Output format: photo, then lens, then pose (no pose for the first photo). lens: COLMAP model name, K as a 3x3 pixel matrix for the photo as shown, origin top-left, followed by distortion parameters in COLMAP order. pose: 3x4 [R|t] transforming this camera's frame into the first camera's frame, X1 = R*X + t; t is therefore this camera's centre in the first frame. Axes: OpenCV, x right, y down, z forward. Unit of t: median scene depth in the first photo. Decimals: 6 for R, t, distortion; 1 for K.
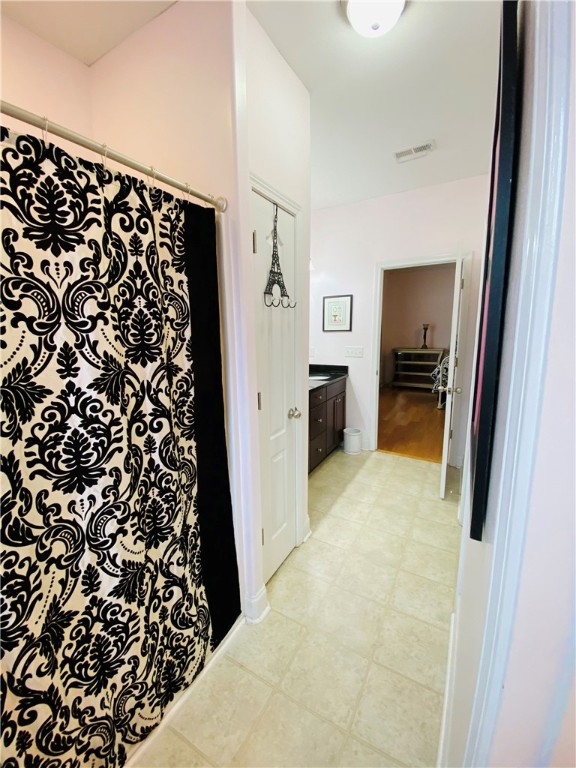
lens RADIAL K [[313.5, 0, 287.8], [0, 313.5, 381.6], [0, 0, 1]] dist [0.019973, -0.017756]
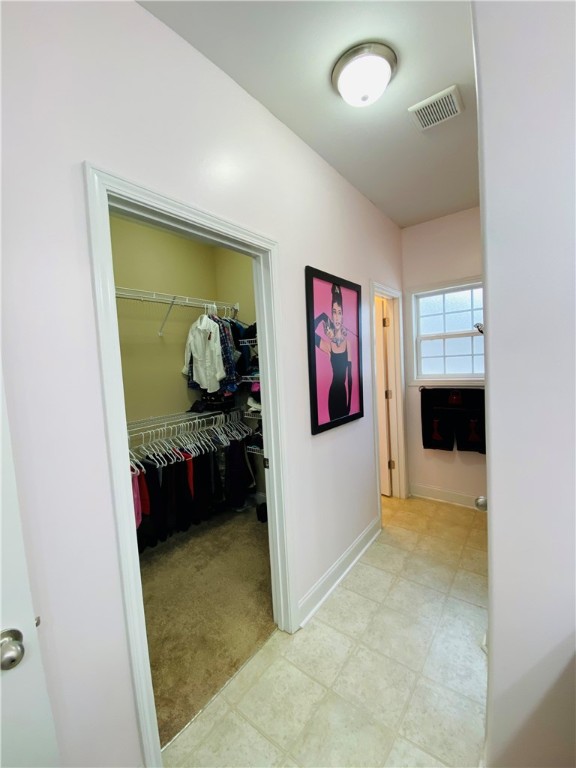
lens RADIAL K [[310.9, 0, 287.3], [0, 310.9, 382.7], [0, 0, 1]] dist [0.029175, -0.022467]
pose [[-0.986018, 0.063508, 0.154062, 0.271948], [0.100242, 0.964599, 0.243927, -0.286376], [-0.133117, 0.255960, -0.957478, 1.446267]]
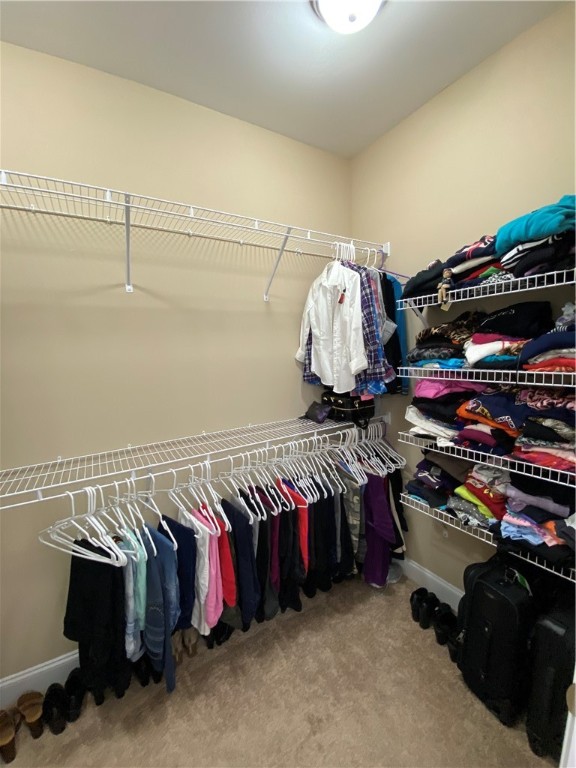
lens RADIAL K [[310.9, 0, 287.3], [0, 310.9, 382.7], [0, 0, 1]] dist [0.029175, -0.022467]
pose [[-0.877853, 0.011257, 0.478798, 0.556347], [0.145167, 0.958947, 0.243611, -0.185791], [-0.456400, 0.283361, -0.843449, 0.916041]]
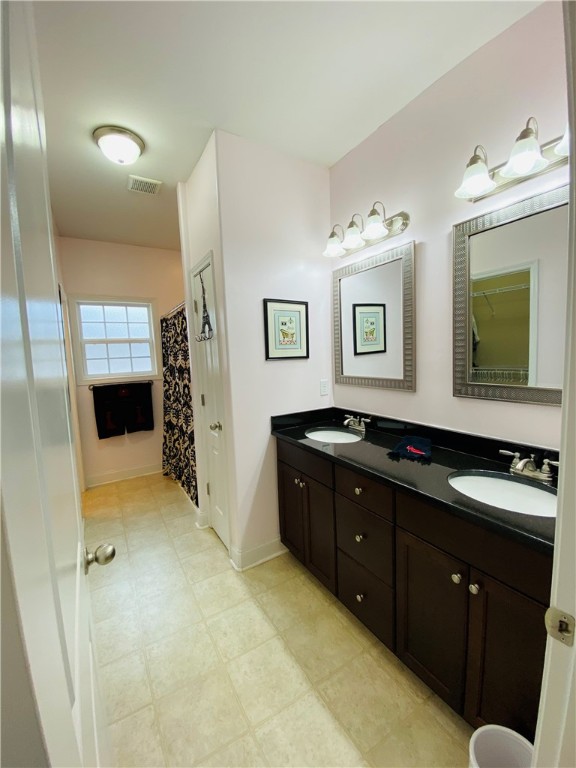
lens RADIAL K [[310.9, 0, 287.3], [0, 310.9, 382.7], [0, 0, 1]] dist [0.029175, -0.022467]
pose [[-0.482998, 0.120828, -0.867245, 0.824591], [-0.111481, 0.973888, 0.197773, -0.297532], [0.868496, 0.192206, -0.456916, 1.601067]]
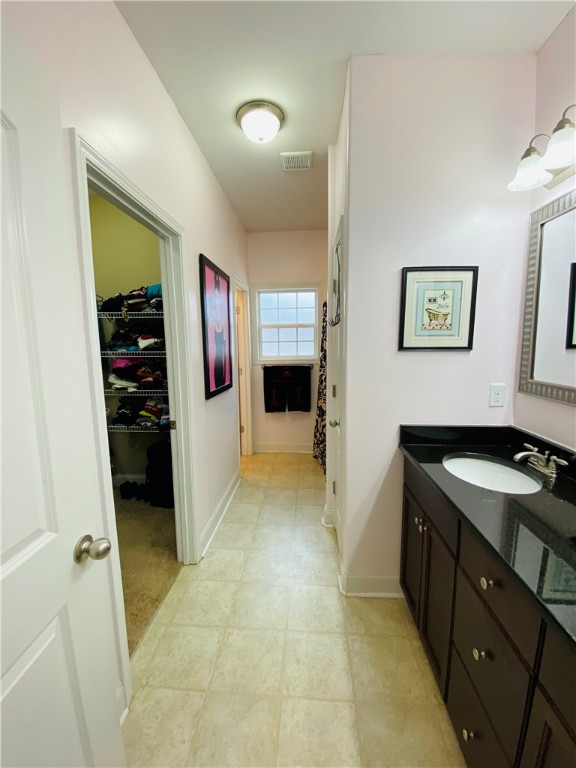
lens RADIAL K [[307.7, 0, 288.0], [0, 307.7, 384.0], [0, 0, 1]] dist [0.027272, -0.023396]
pose [[-0.899971, 0.086596, -0.427263, 0.546759], [-0.051964, 0.951777, 0.302358, -0.299028], [0.432842, 0.294316, -0.852071, 1.621324]]
